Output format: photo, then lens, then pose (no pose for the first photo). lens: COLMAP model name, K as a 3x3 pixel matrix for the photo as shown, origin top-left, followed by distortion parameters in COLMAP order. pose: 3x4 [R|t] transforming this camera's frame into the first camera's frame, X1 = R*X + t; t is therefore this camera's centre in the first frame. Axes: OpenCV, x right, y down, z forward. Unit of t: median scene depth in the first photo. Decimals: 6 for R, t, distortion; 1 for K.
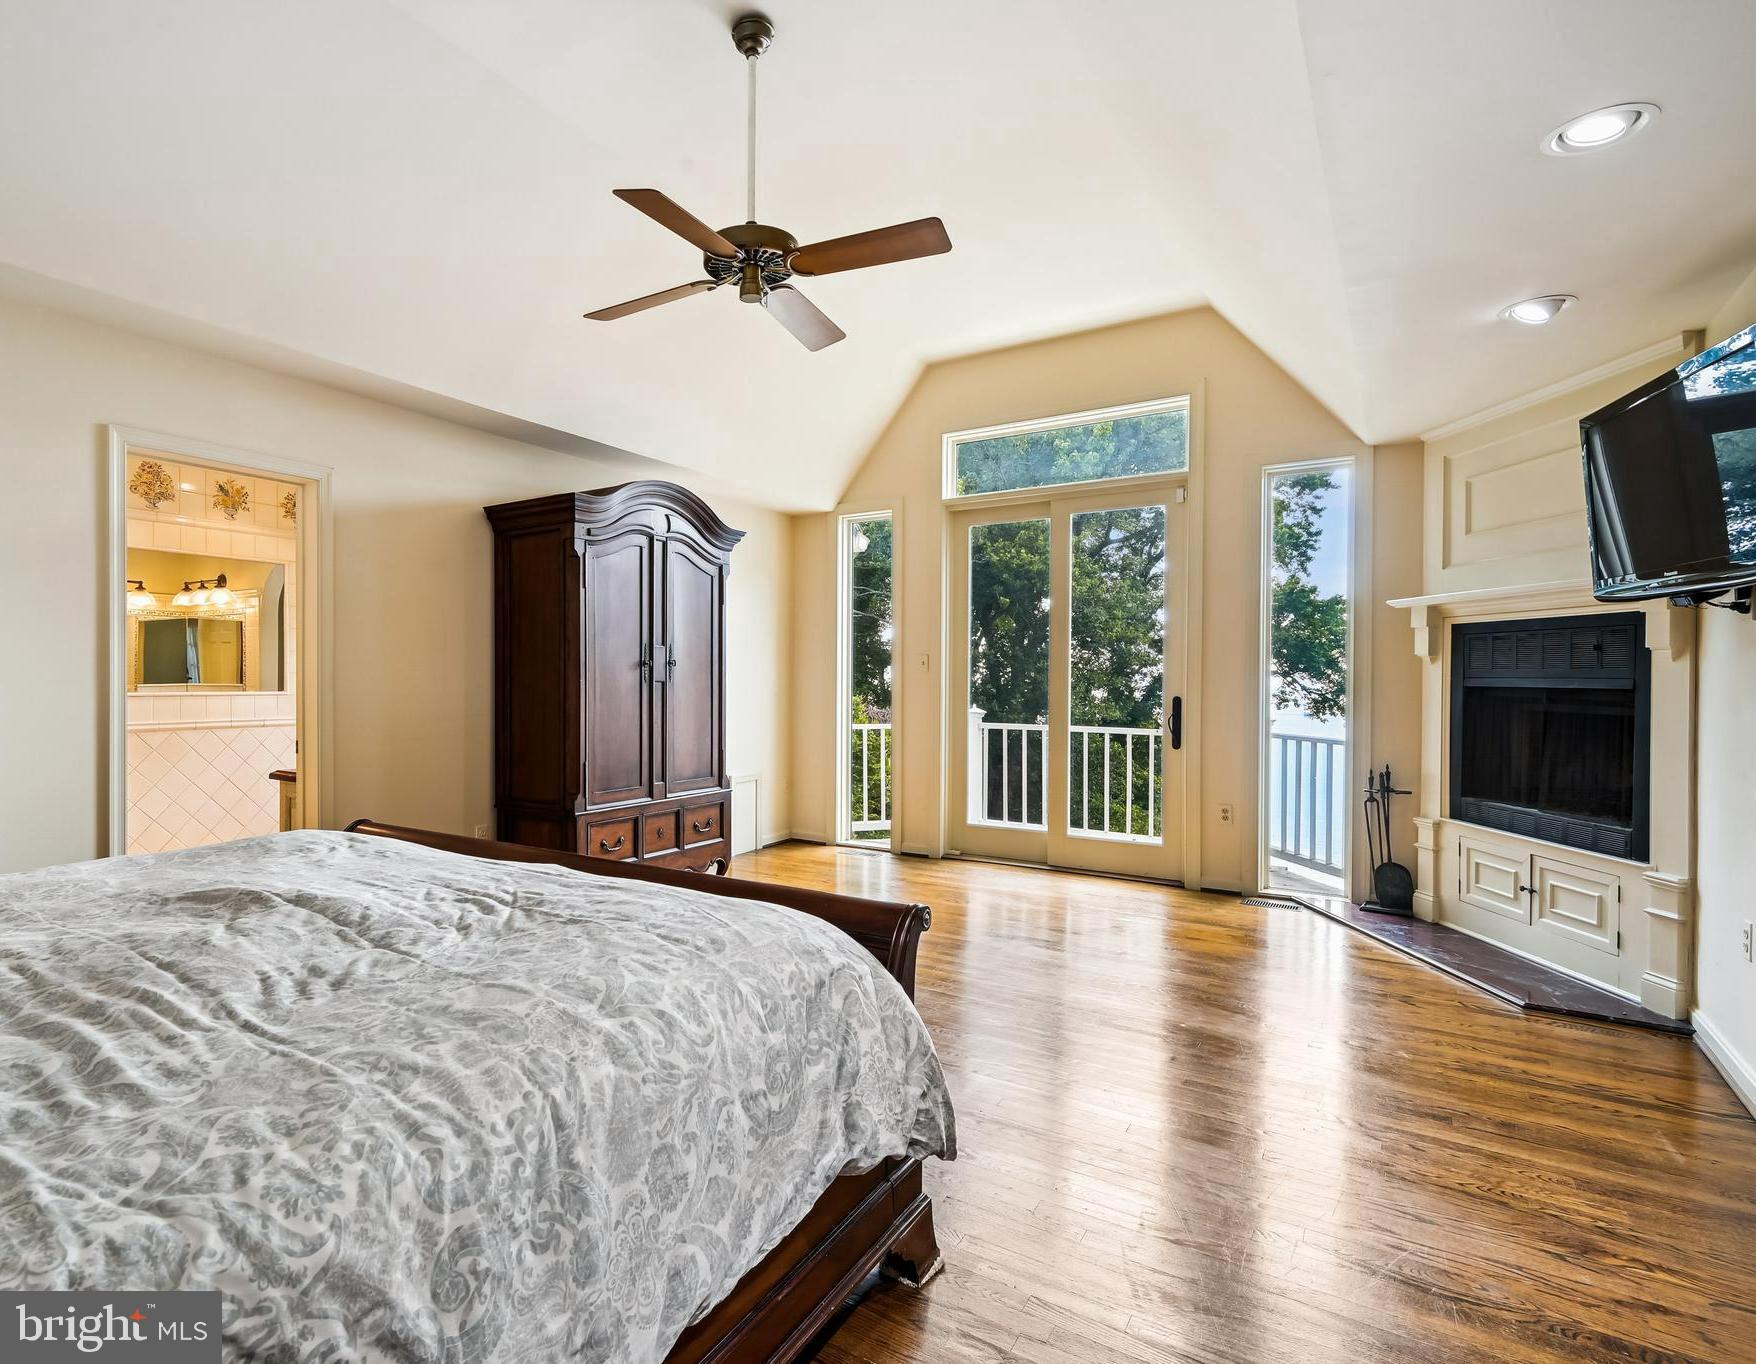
lens RADIAL K [[855.0, 0, 874.7], [0, 855.0, 681.0], [0, 0, 1]] dist [0.005087, 0.000798]
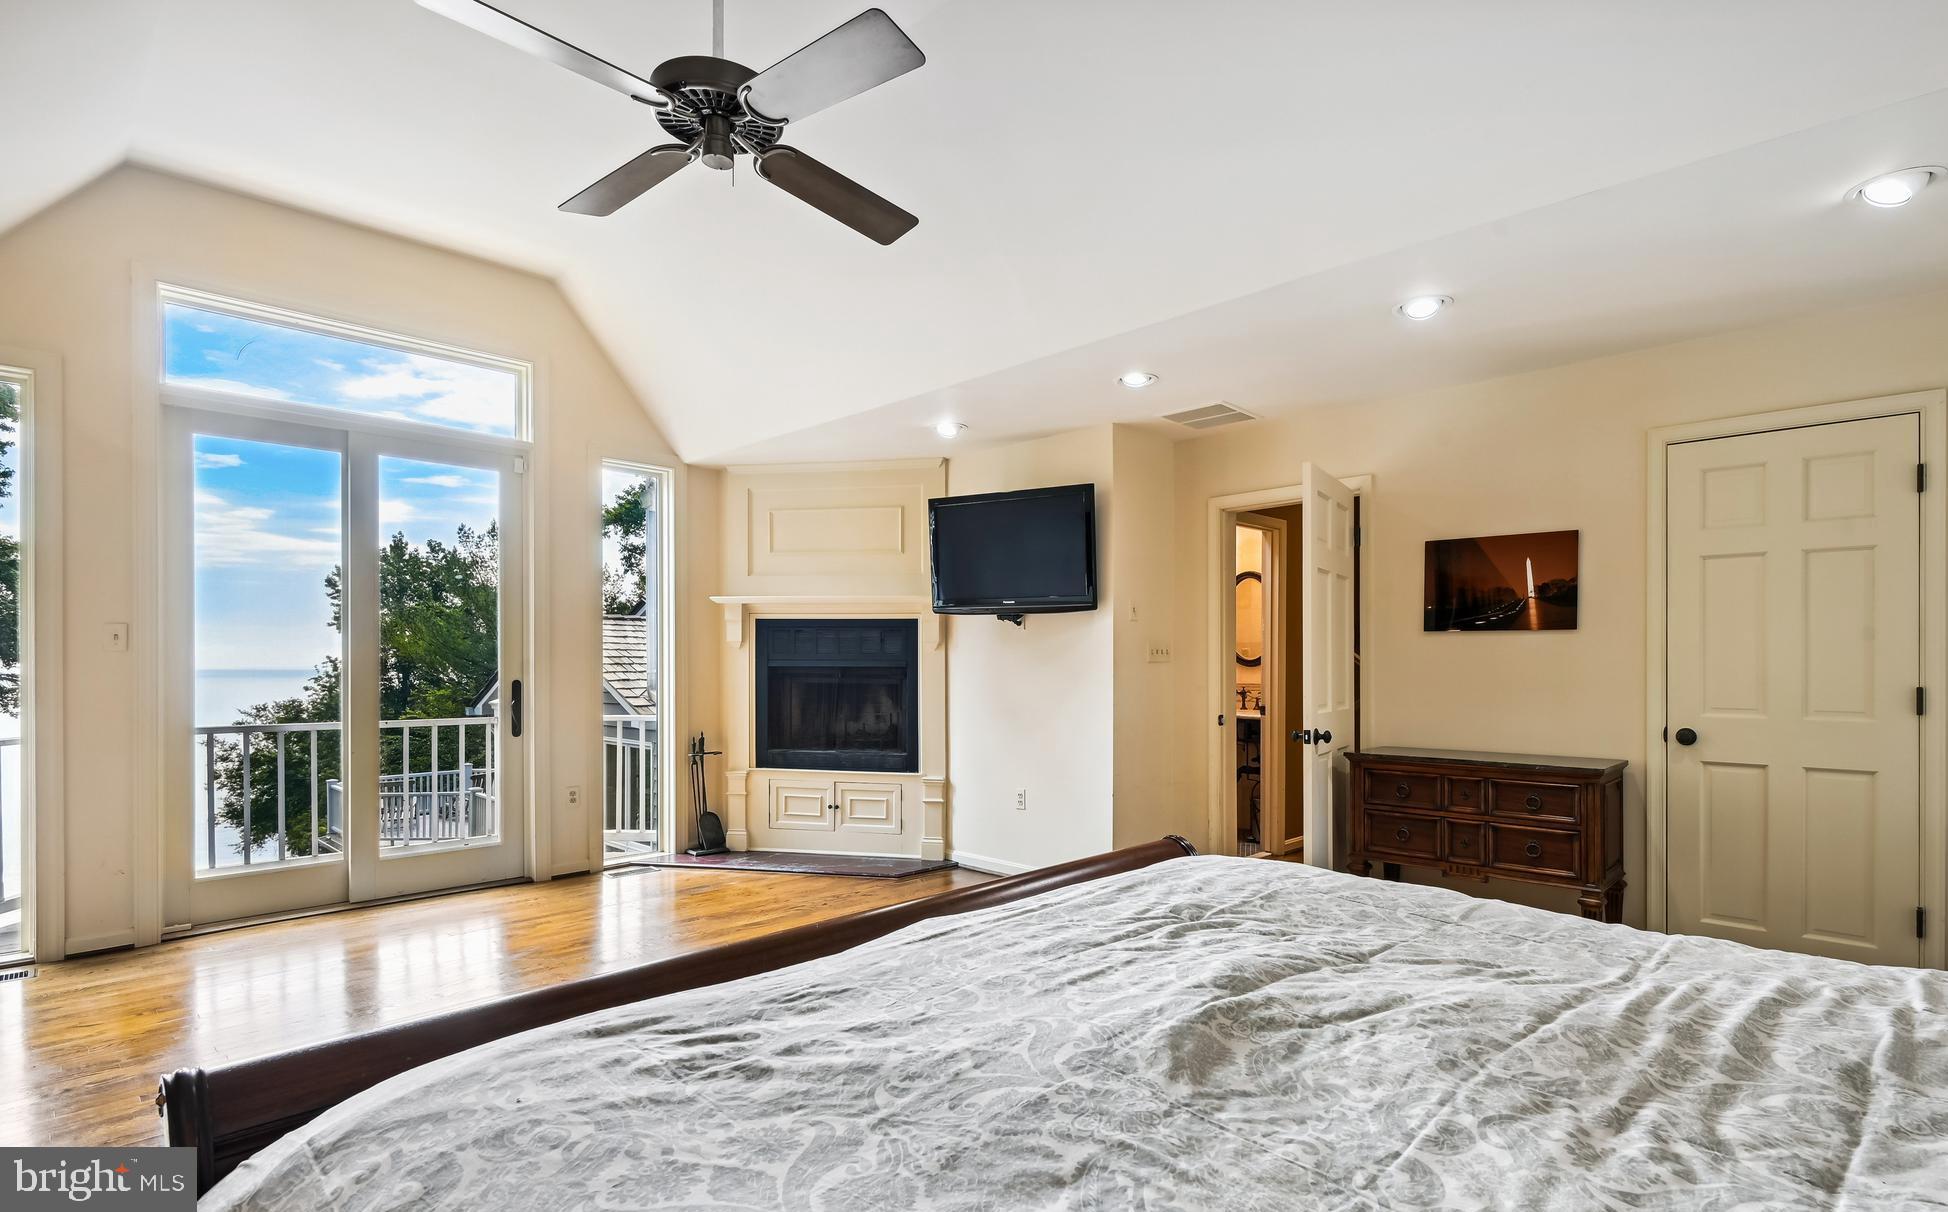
lens RADIAL K [[884.8, 0, 872.7], [0, 884.8, 665.7], [0, 0, 1]] dist [0.000407, -0.001378]
pose [[0.326471, -0.006902, 0.945182, -0.547323], [0.004709, 0.999973, 0.005676, -0.001786], [-0.945195, 0.002598, 0.326495, 0.399890]]
